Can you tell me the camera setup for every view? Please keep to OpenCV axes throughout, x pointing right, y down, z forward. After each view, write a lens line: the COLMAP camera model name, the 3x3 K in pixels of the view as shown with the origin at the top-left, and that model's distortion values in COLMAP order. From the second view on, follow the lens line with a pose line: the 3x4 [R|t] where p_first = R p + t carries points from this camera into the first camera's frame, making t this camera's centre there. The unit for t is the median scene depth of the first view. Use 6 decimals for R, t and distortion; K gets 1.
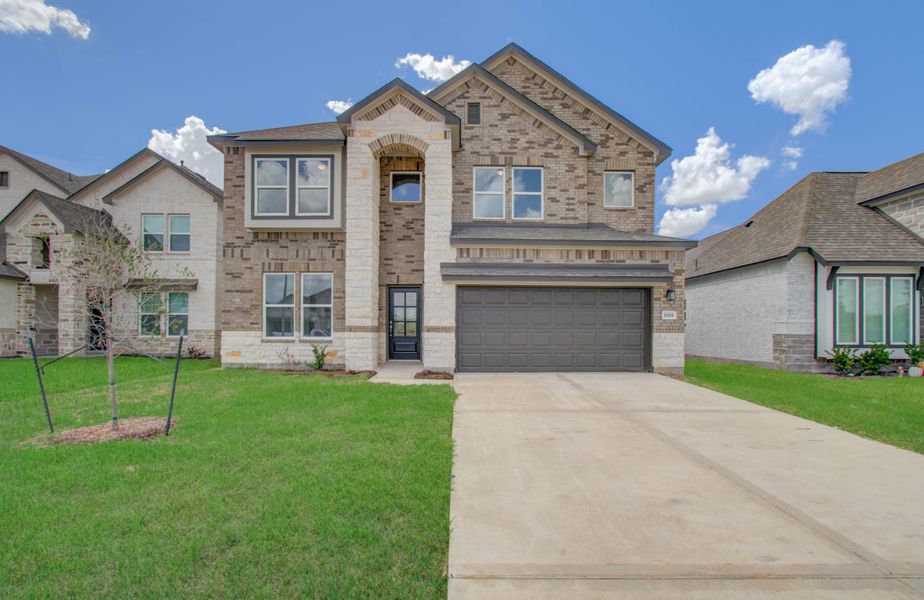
lens RADIAL K [[416.1, 0, 460.3], [0, 416.1, 321.0], [0, 0, 1]] dist [-0.000358, -0.000105]
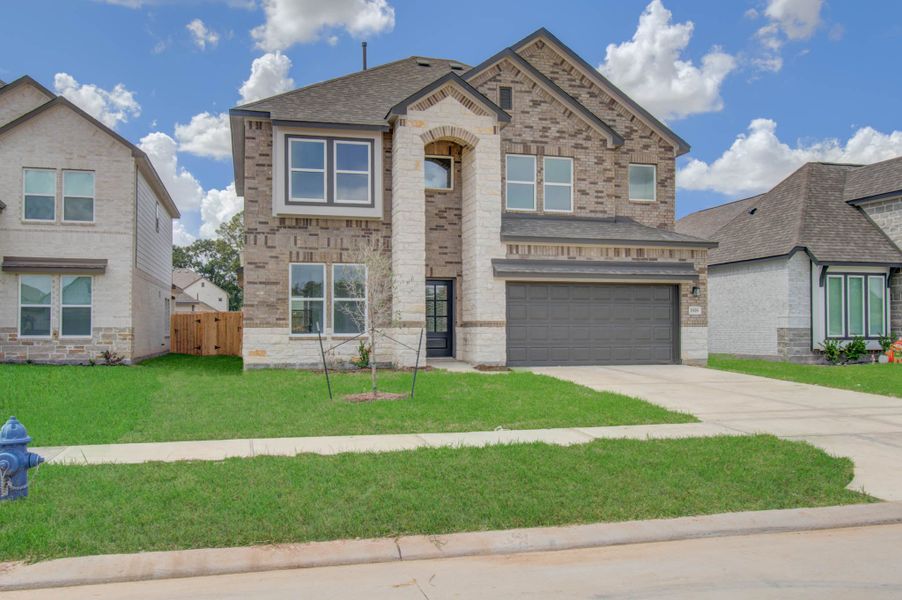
lens RADIAL K [[776.0, 0, 451.0], [0, 776.0, 300.0], [0, 0, 1]] dist [0.031461, -0.110623]
pose [[0.966716, 0.003841, 0.255821, -0.567312], [0.000175, 0.999877, -0.015675, -0.008785], [-0.255850, 0.015198, 0.966597, -0.713738]]
